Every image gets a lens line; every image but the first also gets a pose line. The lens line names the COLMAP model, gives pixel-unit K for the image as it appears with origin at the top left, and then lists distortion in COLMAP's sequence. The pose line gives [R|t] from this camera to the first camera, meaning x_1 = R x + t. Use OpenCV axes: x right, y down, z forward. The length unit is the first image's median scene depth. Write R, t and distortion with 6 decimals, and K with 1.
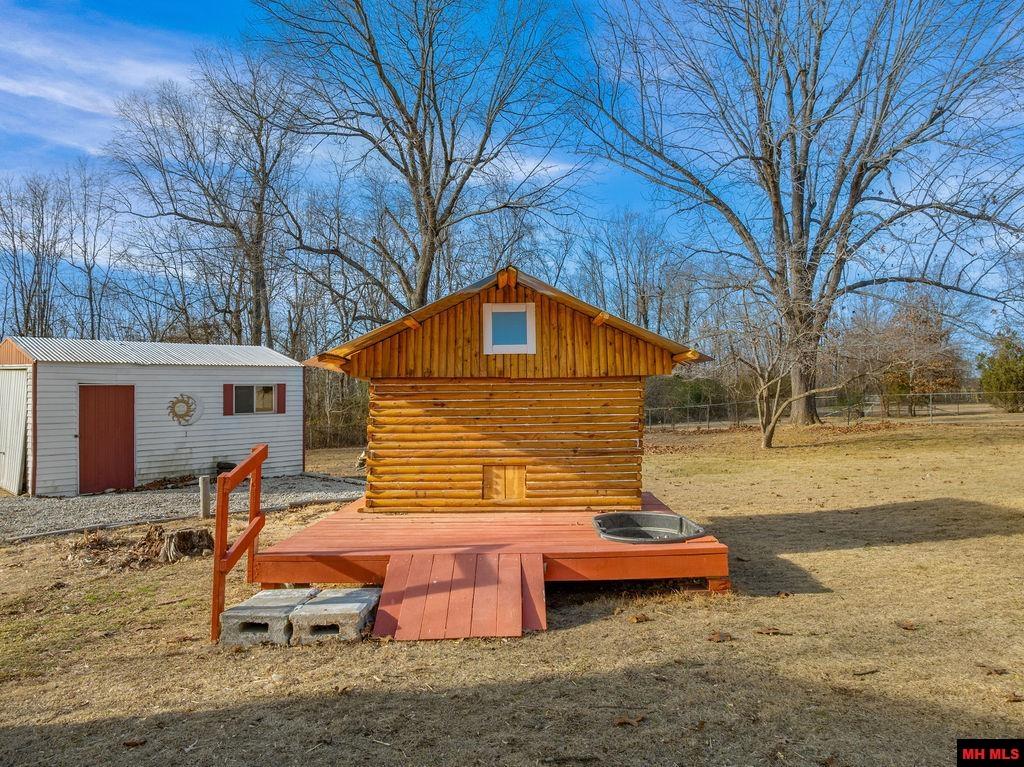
lens RADIAL K [[718.5, 0, 503.2], [0, 718.5, 382.2], [0, 0, 1]] dist [-0.000955, 0.002336]
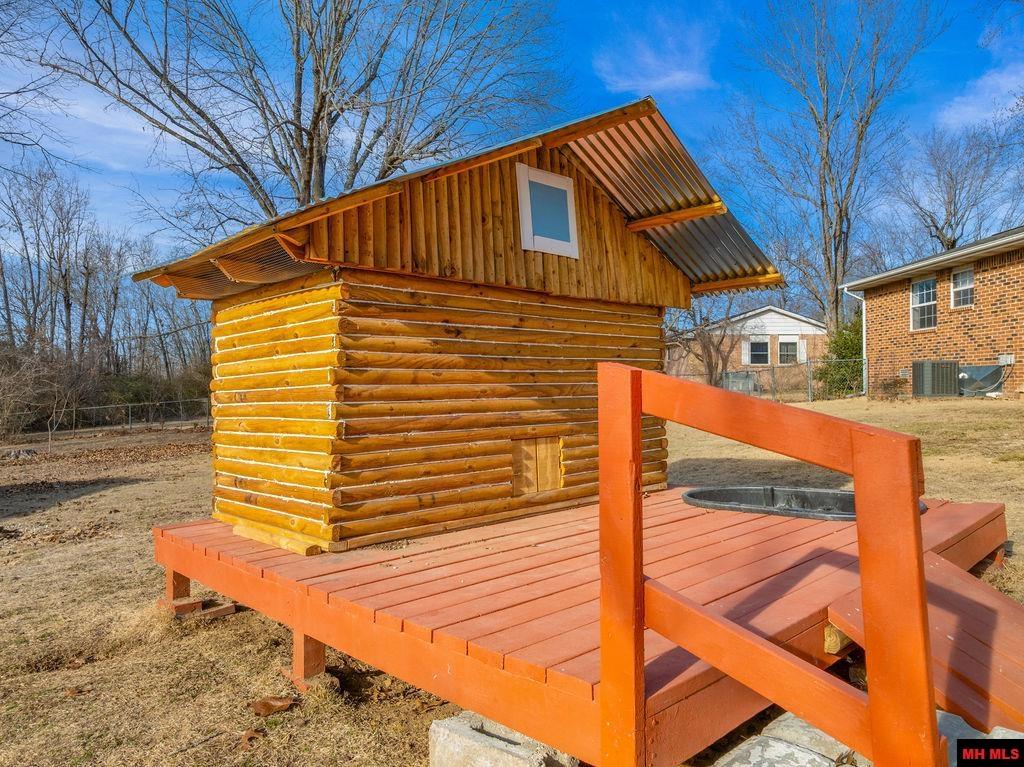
lens RADIAL K [[718.5, 0, 513.6], [0, 718.5, 389.2], [0, 0, 1]] dist [-0.000955, 0.002336]
pose [[0.701907, 0.000427, 0.712269, -0.446735], [-0.005755, 0.999971, 0.005072, 0.072347], [-0.712246, -0.007659, 0.701889, 0.591156]]
